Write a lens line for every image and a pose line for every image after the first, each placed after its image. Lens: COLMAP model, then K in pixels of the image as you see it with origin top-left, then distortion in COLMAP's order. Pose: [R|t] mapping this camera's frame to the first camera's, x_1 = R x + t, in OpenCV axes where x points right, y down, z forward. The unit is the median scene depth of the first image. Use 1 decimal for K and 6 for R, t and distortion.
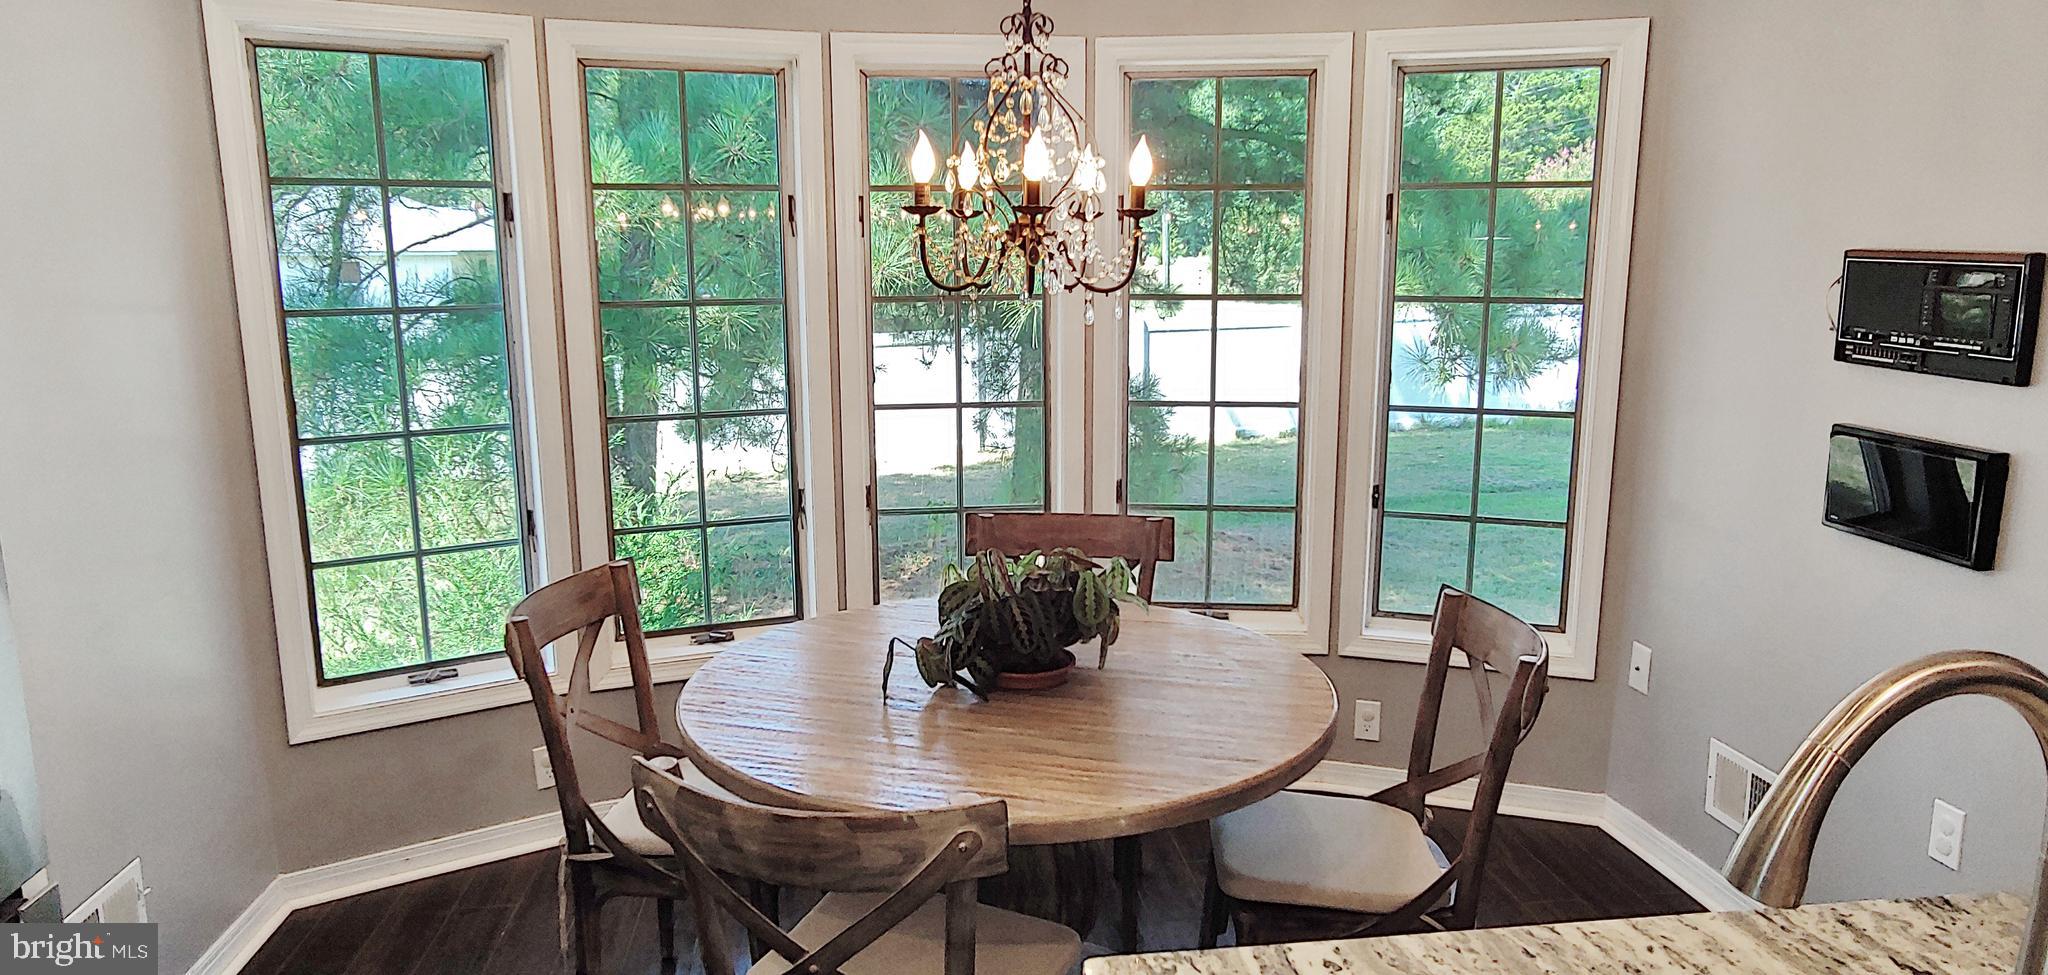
lens RADIAL K [[1319.7, 0, 1024.0], [0, 1319.7, 487.5], [0, 0, 1]] dist [-0.010099, 0.001615]
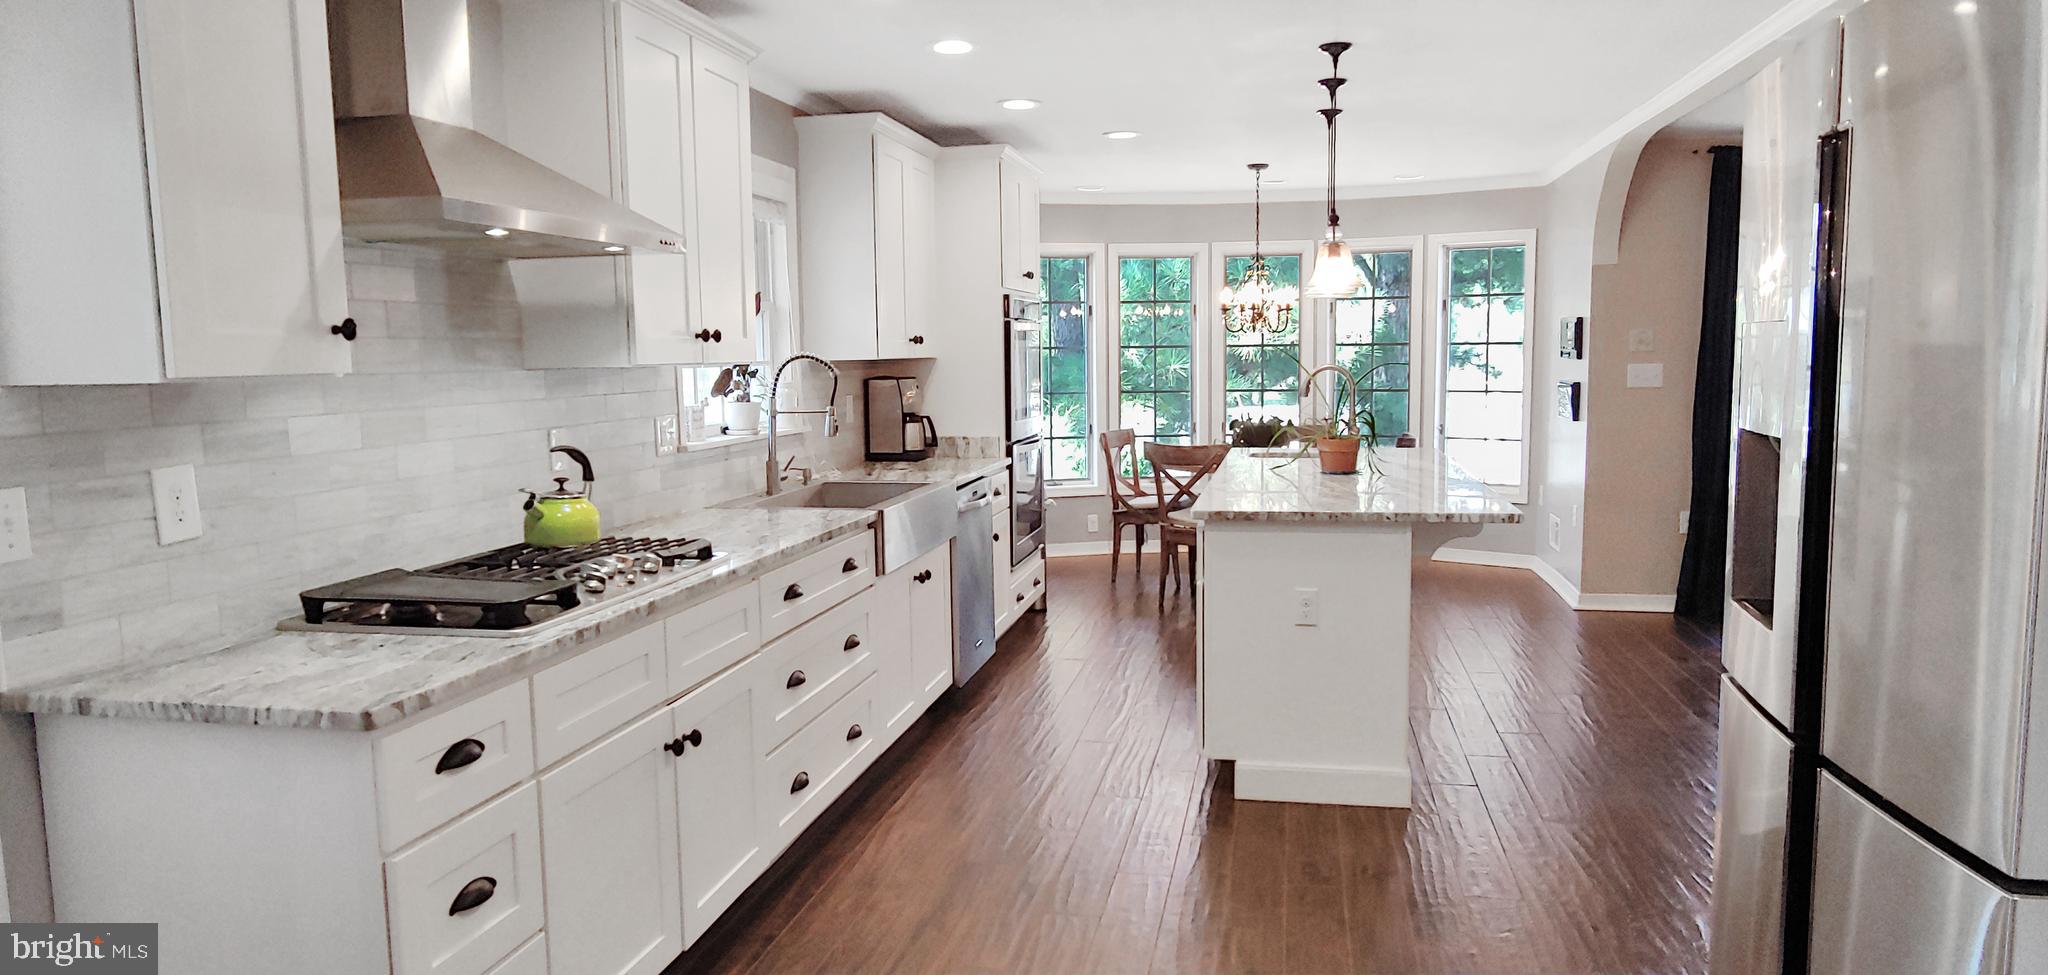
lens RADIAL K [[1319.7, 0, 1024.0], [0, 1319.7, 487.5], [0, 0, 1]] dist [-0.010099, 0.001615]
pose [[0.945456, 0.028693, -0.324484, 0.343249], [-0.052522, 0.996508, -0.064917, 0.308578], [0.321488, 0.078419, 0.943661, -1.461627]]
